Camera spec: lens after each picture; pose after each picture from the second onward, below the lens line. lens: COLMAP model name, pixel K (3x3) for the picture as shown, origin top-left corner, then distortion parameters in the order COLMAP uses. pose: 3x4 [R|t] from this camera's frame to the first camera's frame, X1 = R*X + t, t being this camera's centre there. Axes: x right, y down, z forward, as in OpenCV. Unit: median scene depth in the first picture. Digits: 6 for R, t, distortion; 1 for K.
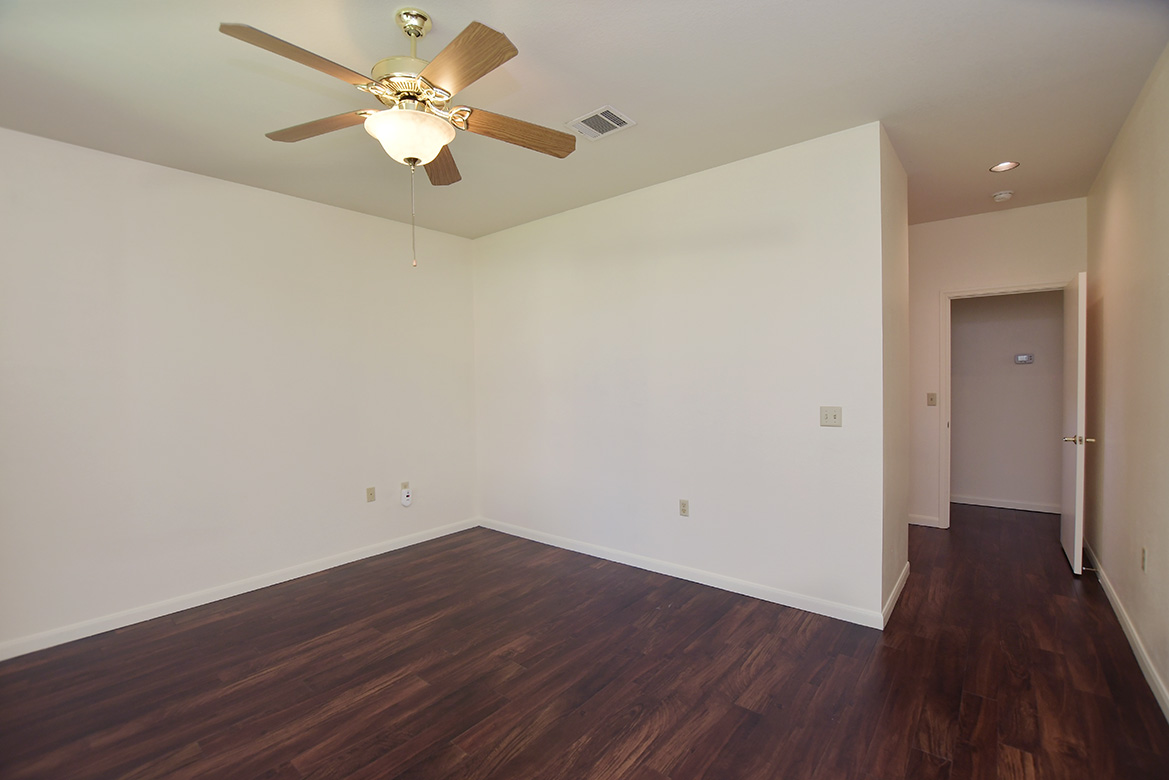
lens RADIAL K [[510.1, 0, 580.0], [0, 510.1, 390.8], [0, 0, 1]] dist [-0.023009, -0.000171]
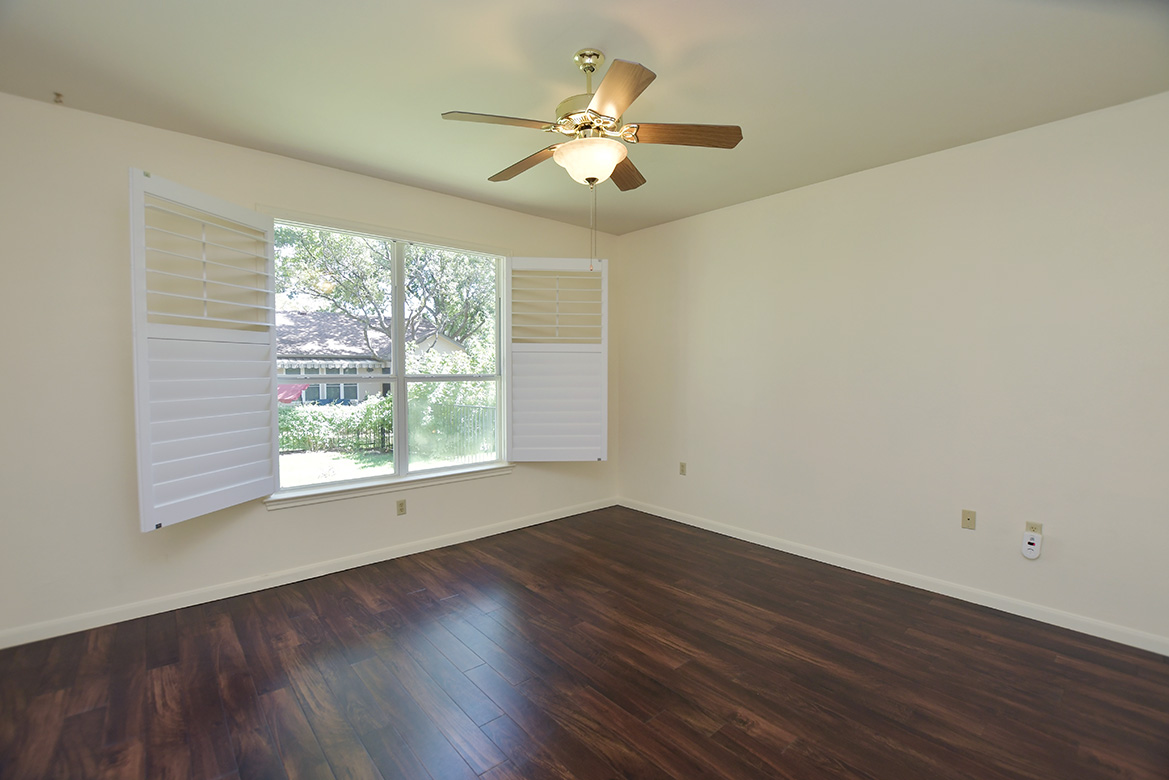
lens RADIAL K [[510.1, 0, 580.0], [0, 510.1, 390.8], [0, 0, 1]] dist [-0.023009, -0.000171]
pose [[-0.159637, 0.055176, -0.985633, 0.646882], [-0.018692, 0.998089, 0.058901, -0.030566], [0.986999, 0.027827, -0.158301, 0.878529]]
